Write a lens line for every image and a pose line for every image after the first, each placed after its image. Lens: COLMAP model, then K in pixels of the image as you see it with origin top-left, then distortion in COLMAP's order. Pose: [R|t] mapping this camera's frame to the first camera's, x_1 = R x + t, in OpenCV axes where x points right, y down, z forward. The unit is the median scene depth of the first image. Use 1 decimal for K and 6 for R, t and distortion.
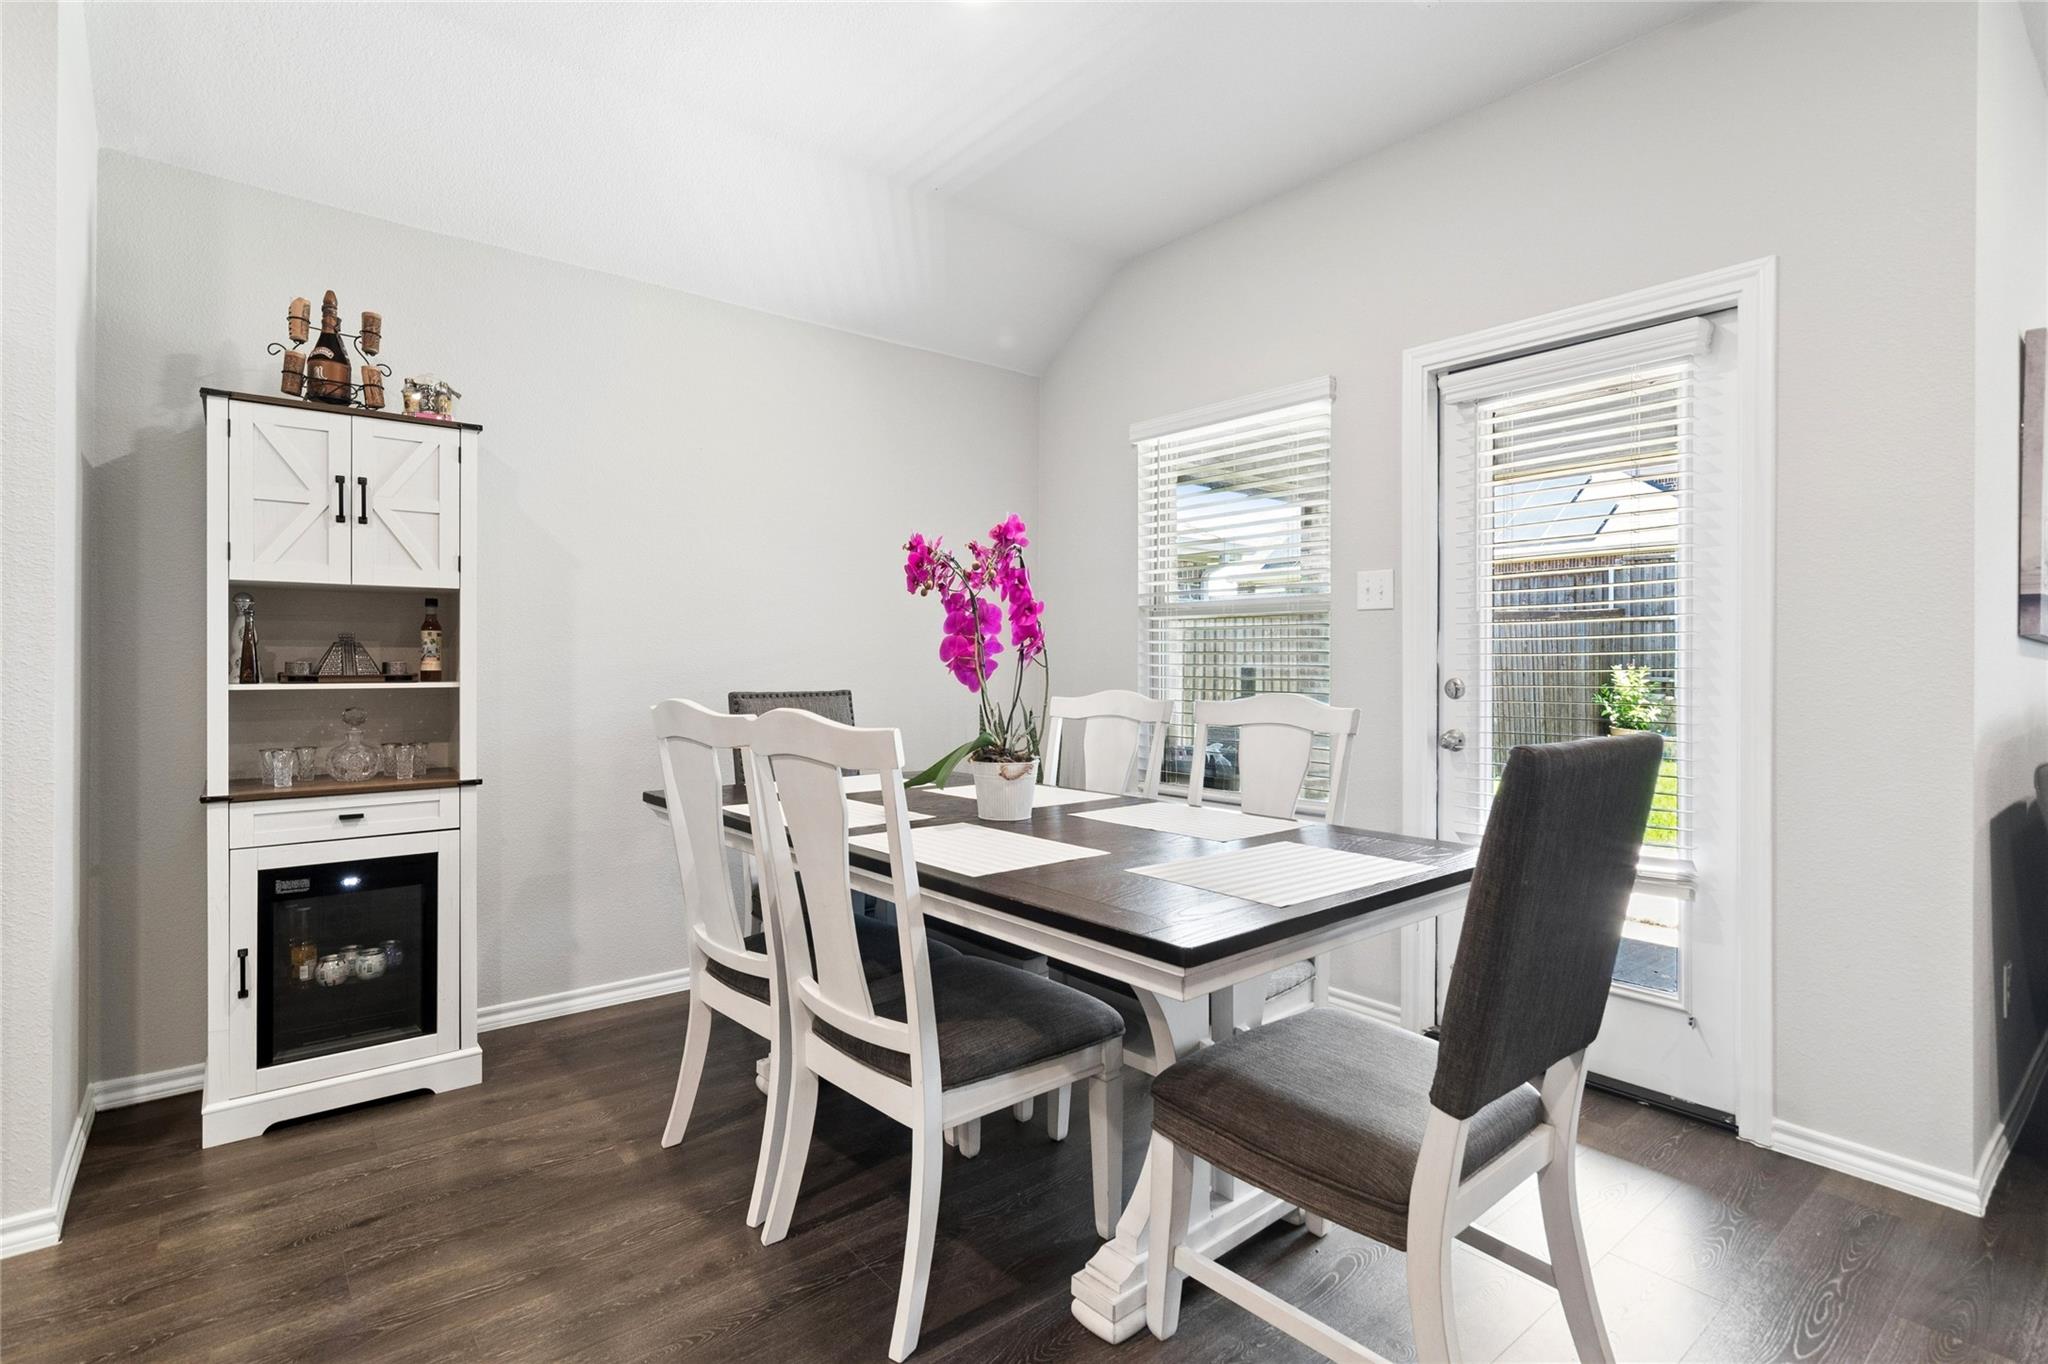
lens RADIAL K [[982.4, 0, 1023.4], [0, 982.4, 665.3], [0, 0, 1]] dist [-0.002877, 0.001609]
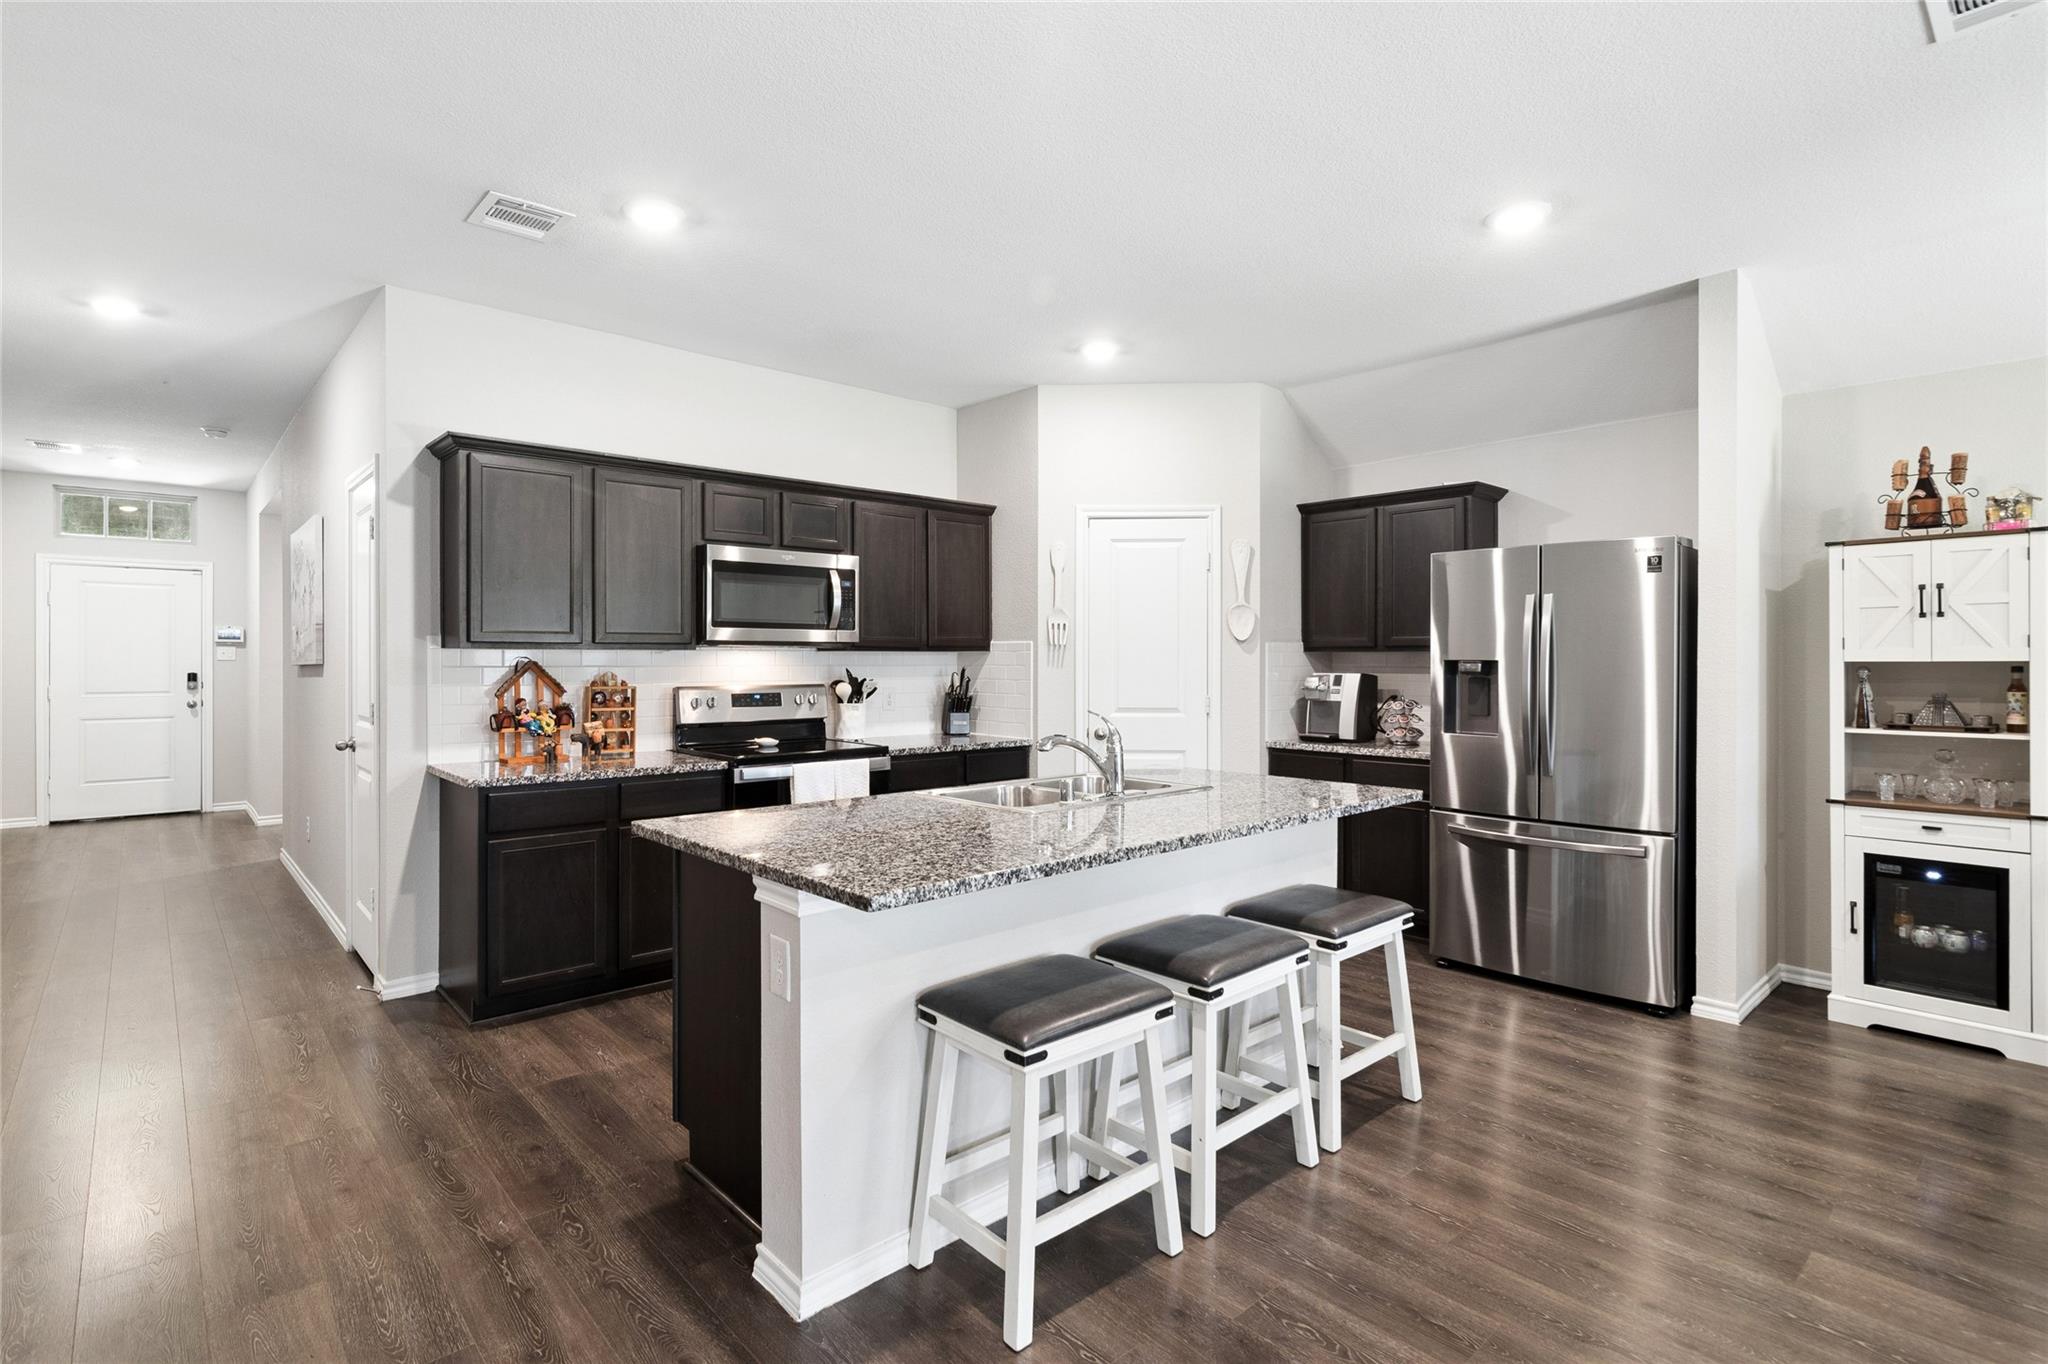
lens RADIAL K [[982.4, 0, 1025.9], [0, 982.4, 663.9], [0, 0, 1]] dist [-0.002877, 0.001609]
pose [[0.051909, -0.001726, -0.998650, 0.625912], [0.000062, 0.999999, -0.001725, -0.074836], [0.998652, 0.000027, 0.051909, -0.348337]]
